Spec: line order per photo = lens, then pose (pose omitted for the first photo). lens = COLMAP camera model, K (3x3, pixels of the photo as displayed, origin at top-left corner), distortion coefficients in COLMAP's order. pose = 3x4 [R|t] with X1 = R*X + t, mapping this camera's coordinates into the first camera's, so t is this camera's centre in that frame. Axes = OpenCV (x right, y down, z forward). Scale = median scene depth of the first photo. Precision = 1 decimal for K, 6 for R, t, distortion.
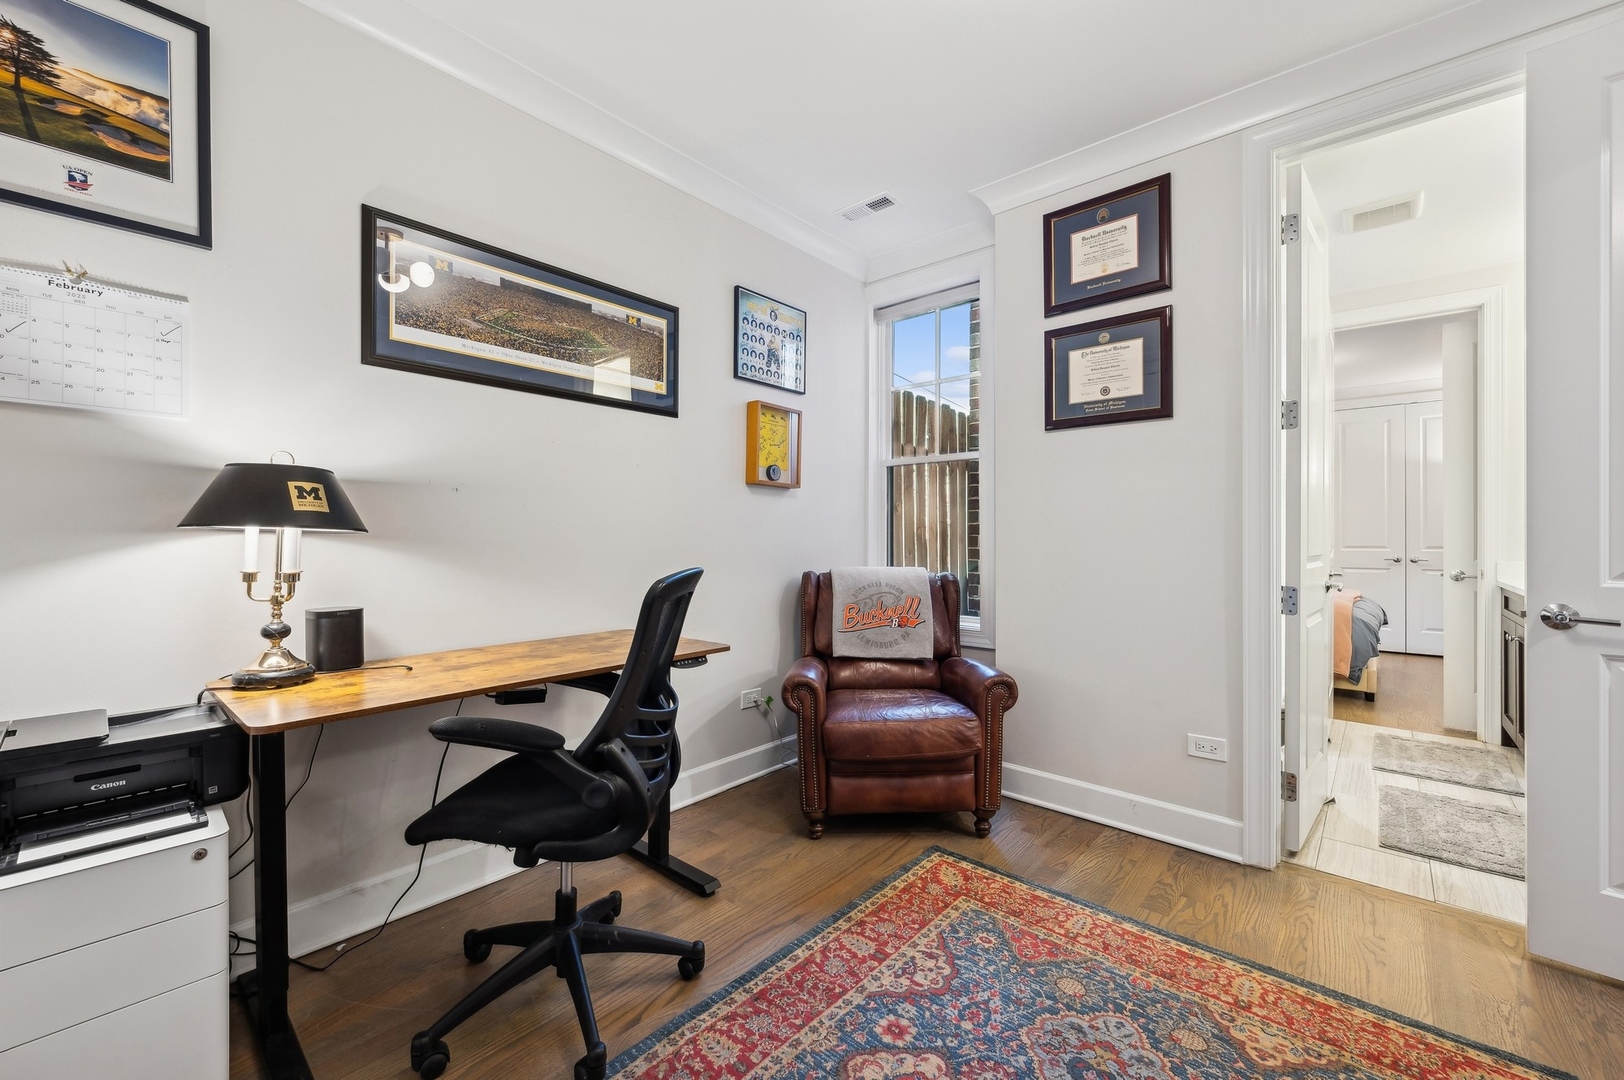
lens RADIAL K [[658.2, 0, 809.2], [0, 658.2, 539.1], [0, 0, 1]] dist [-0.000786, -0.001134]
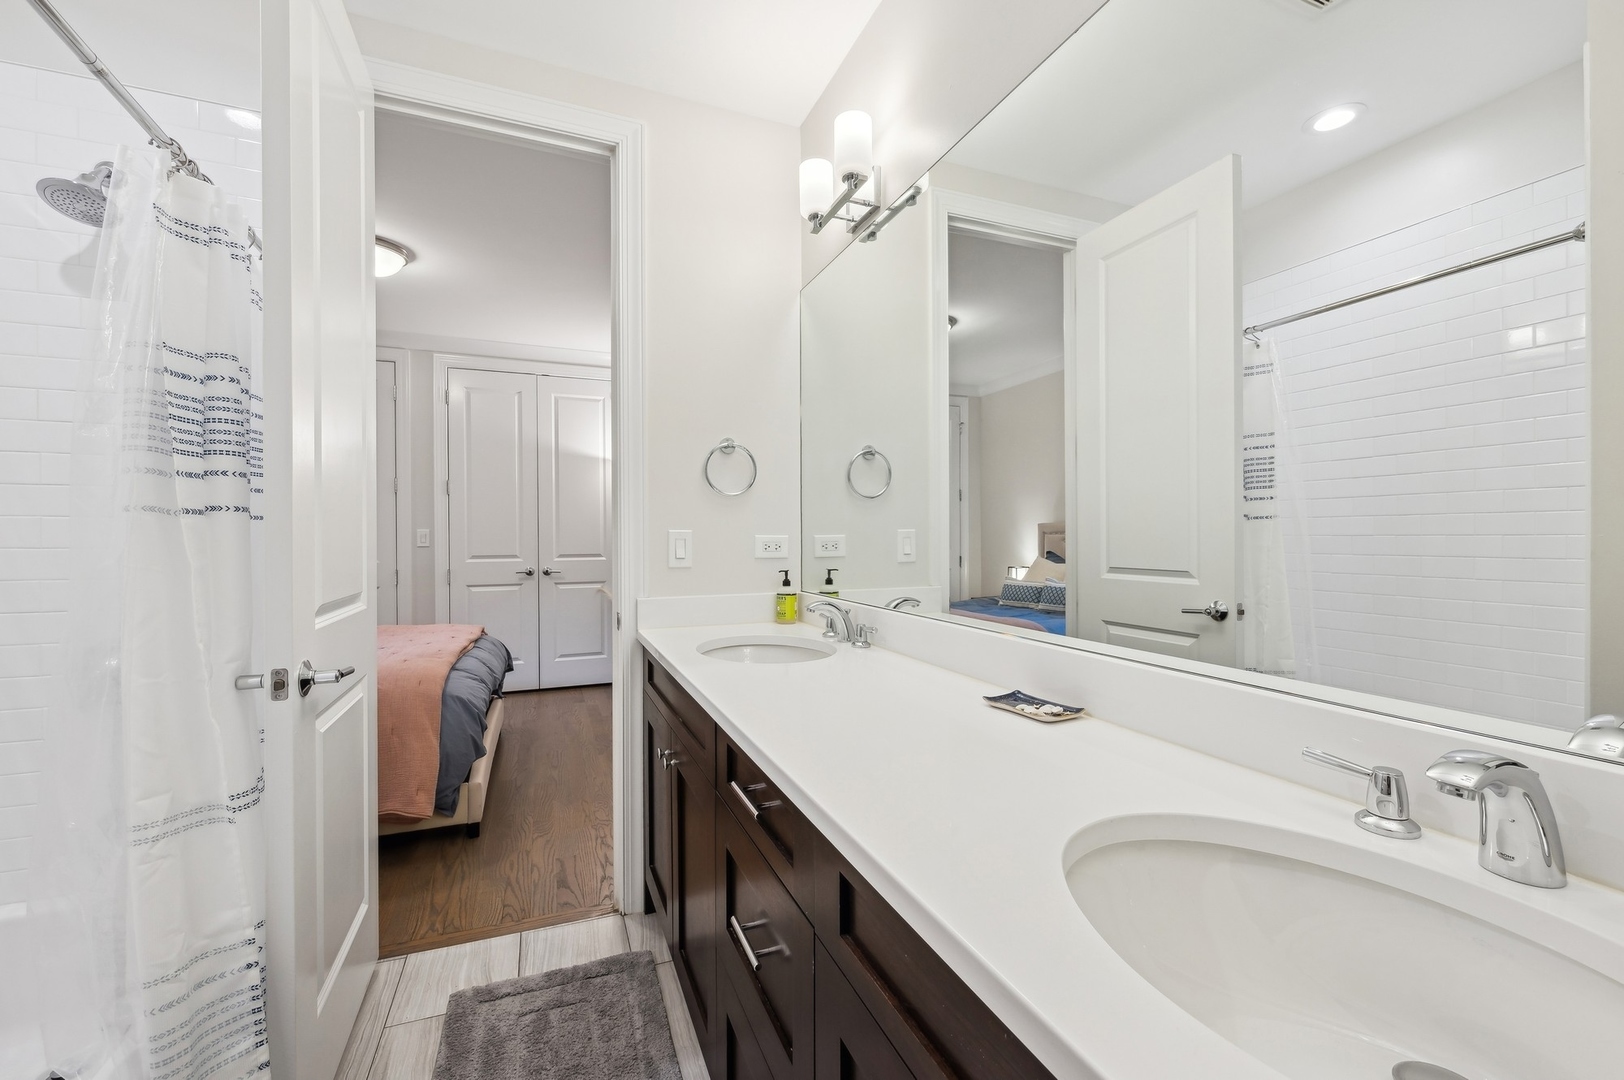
lens RADIAL K [[658.2, 0, 811.6], [0, 658.2, 537.1], [0, 0, 1]] dist [-0.000786, -0.001134]
pose [[0.450108, -0.005914, 0.892955, 0.476945], [0.005589, 0.999977, 0.003806, -0.016020], [-0.892957, 0.003278, 0.450130, 0.478697]]
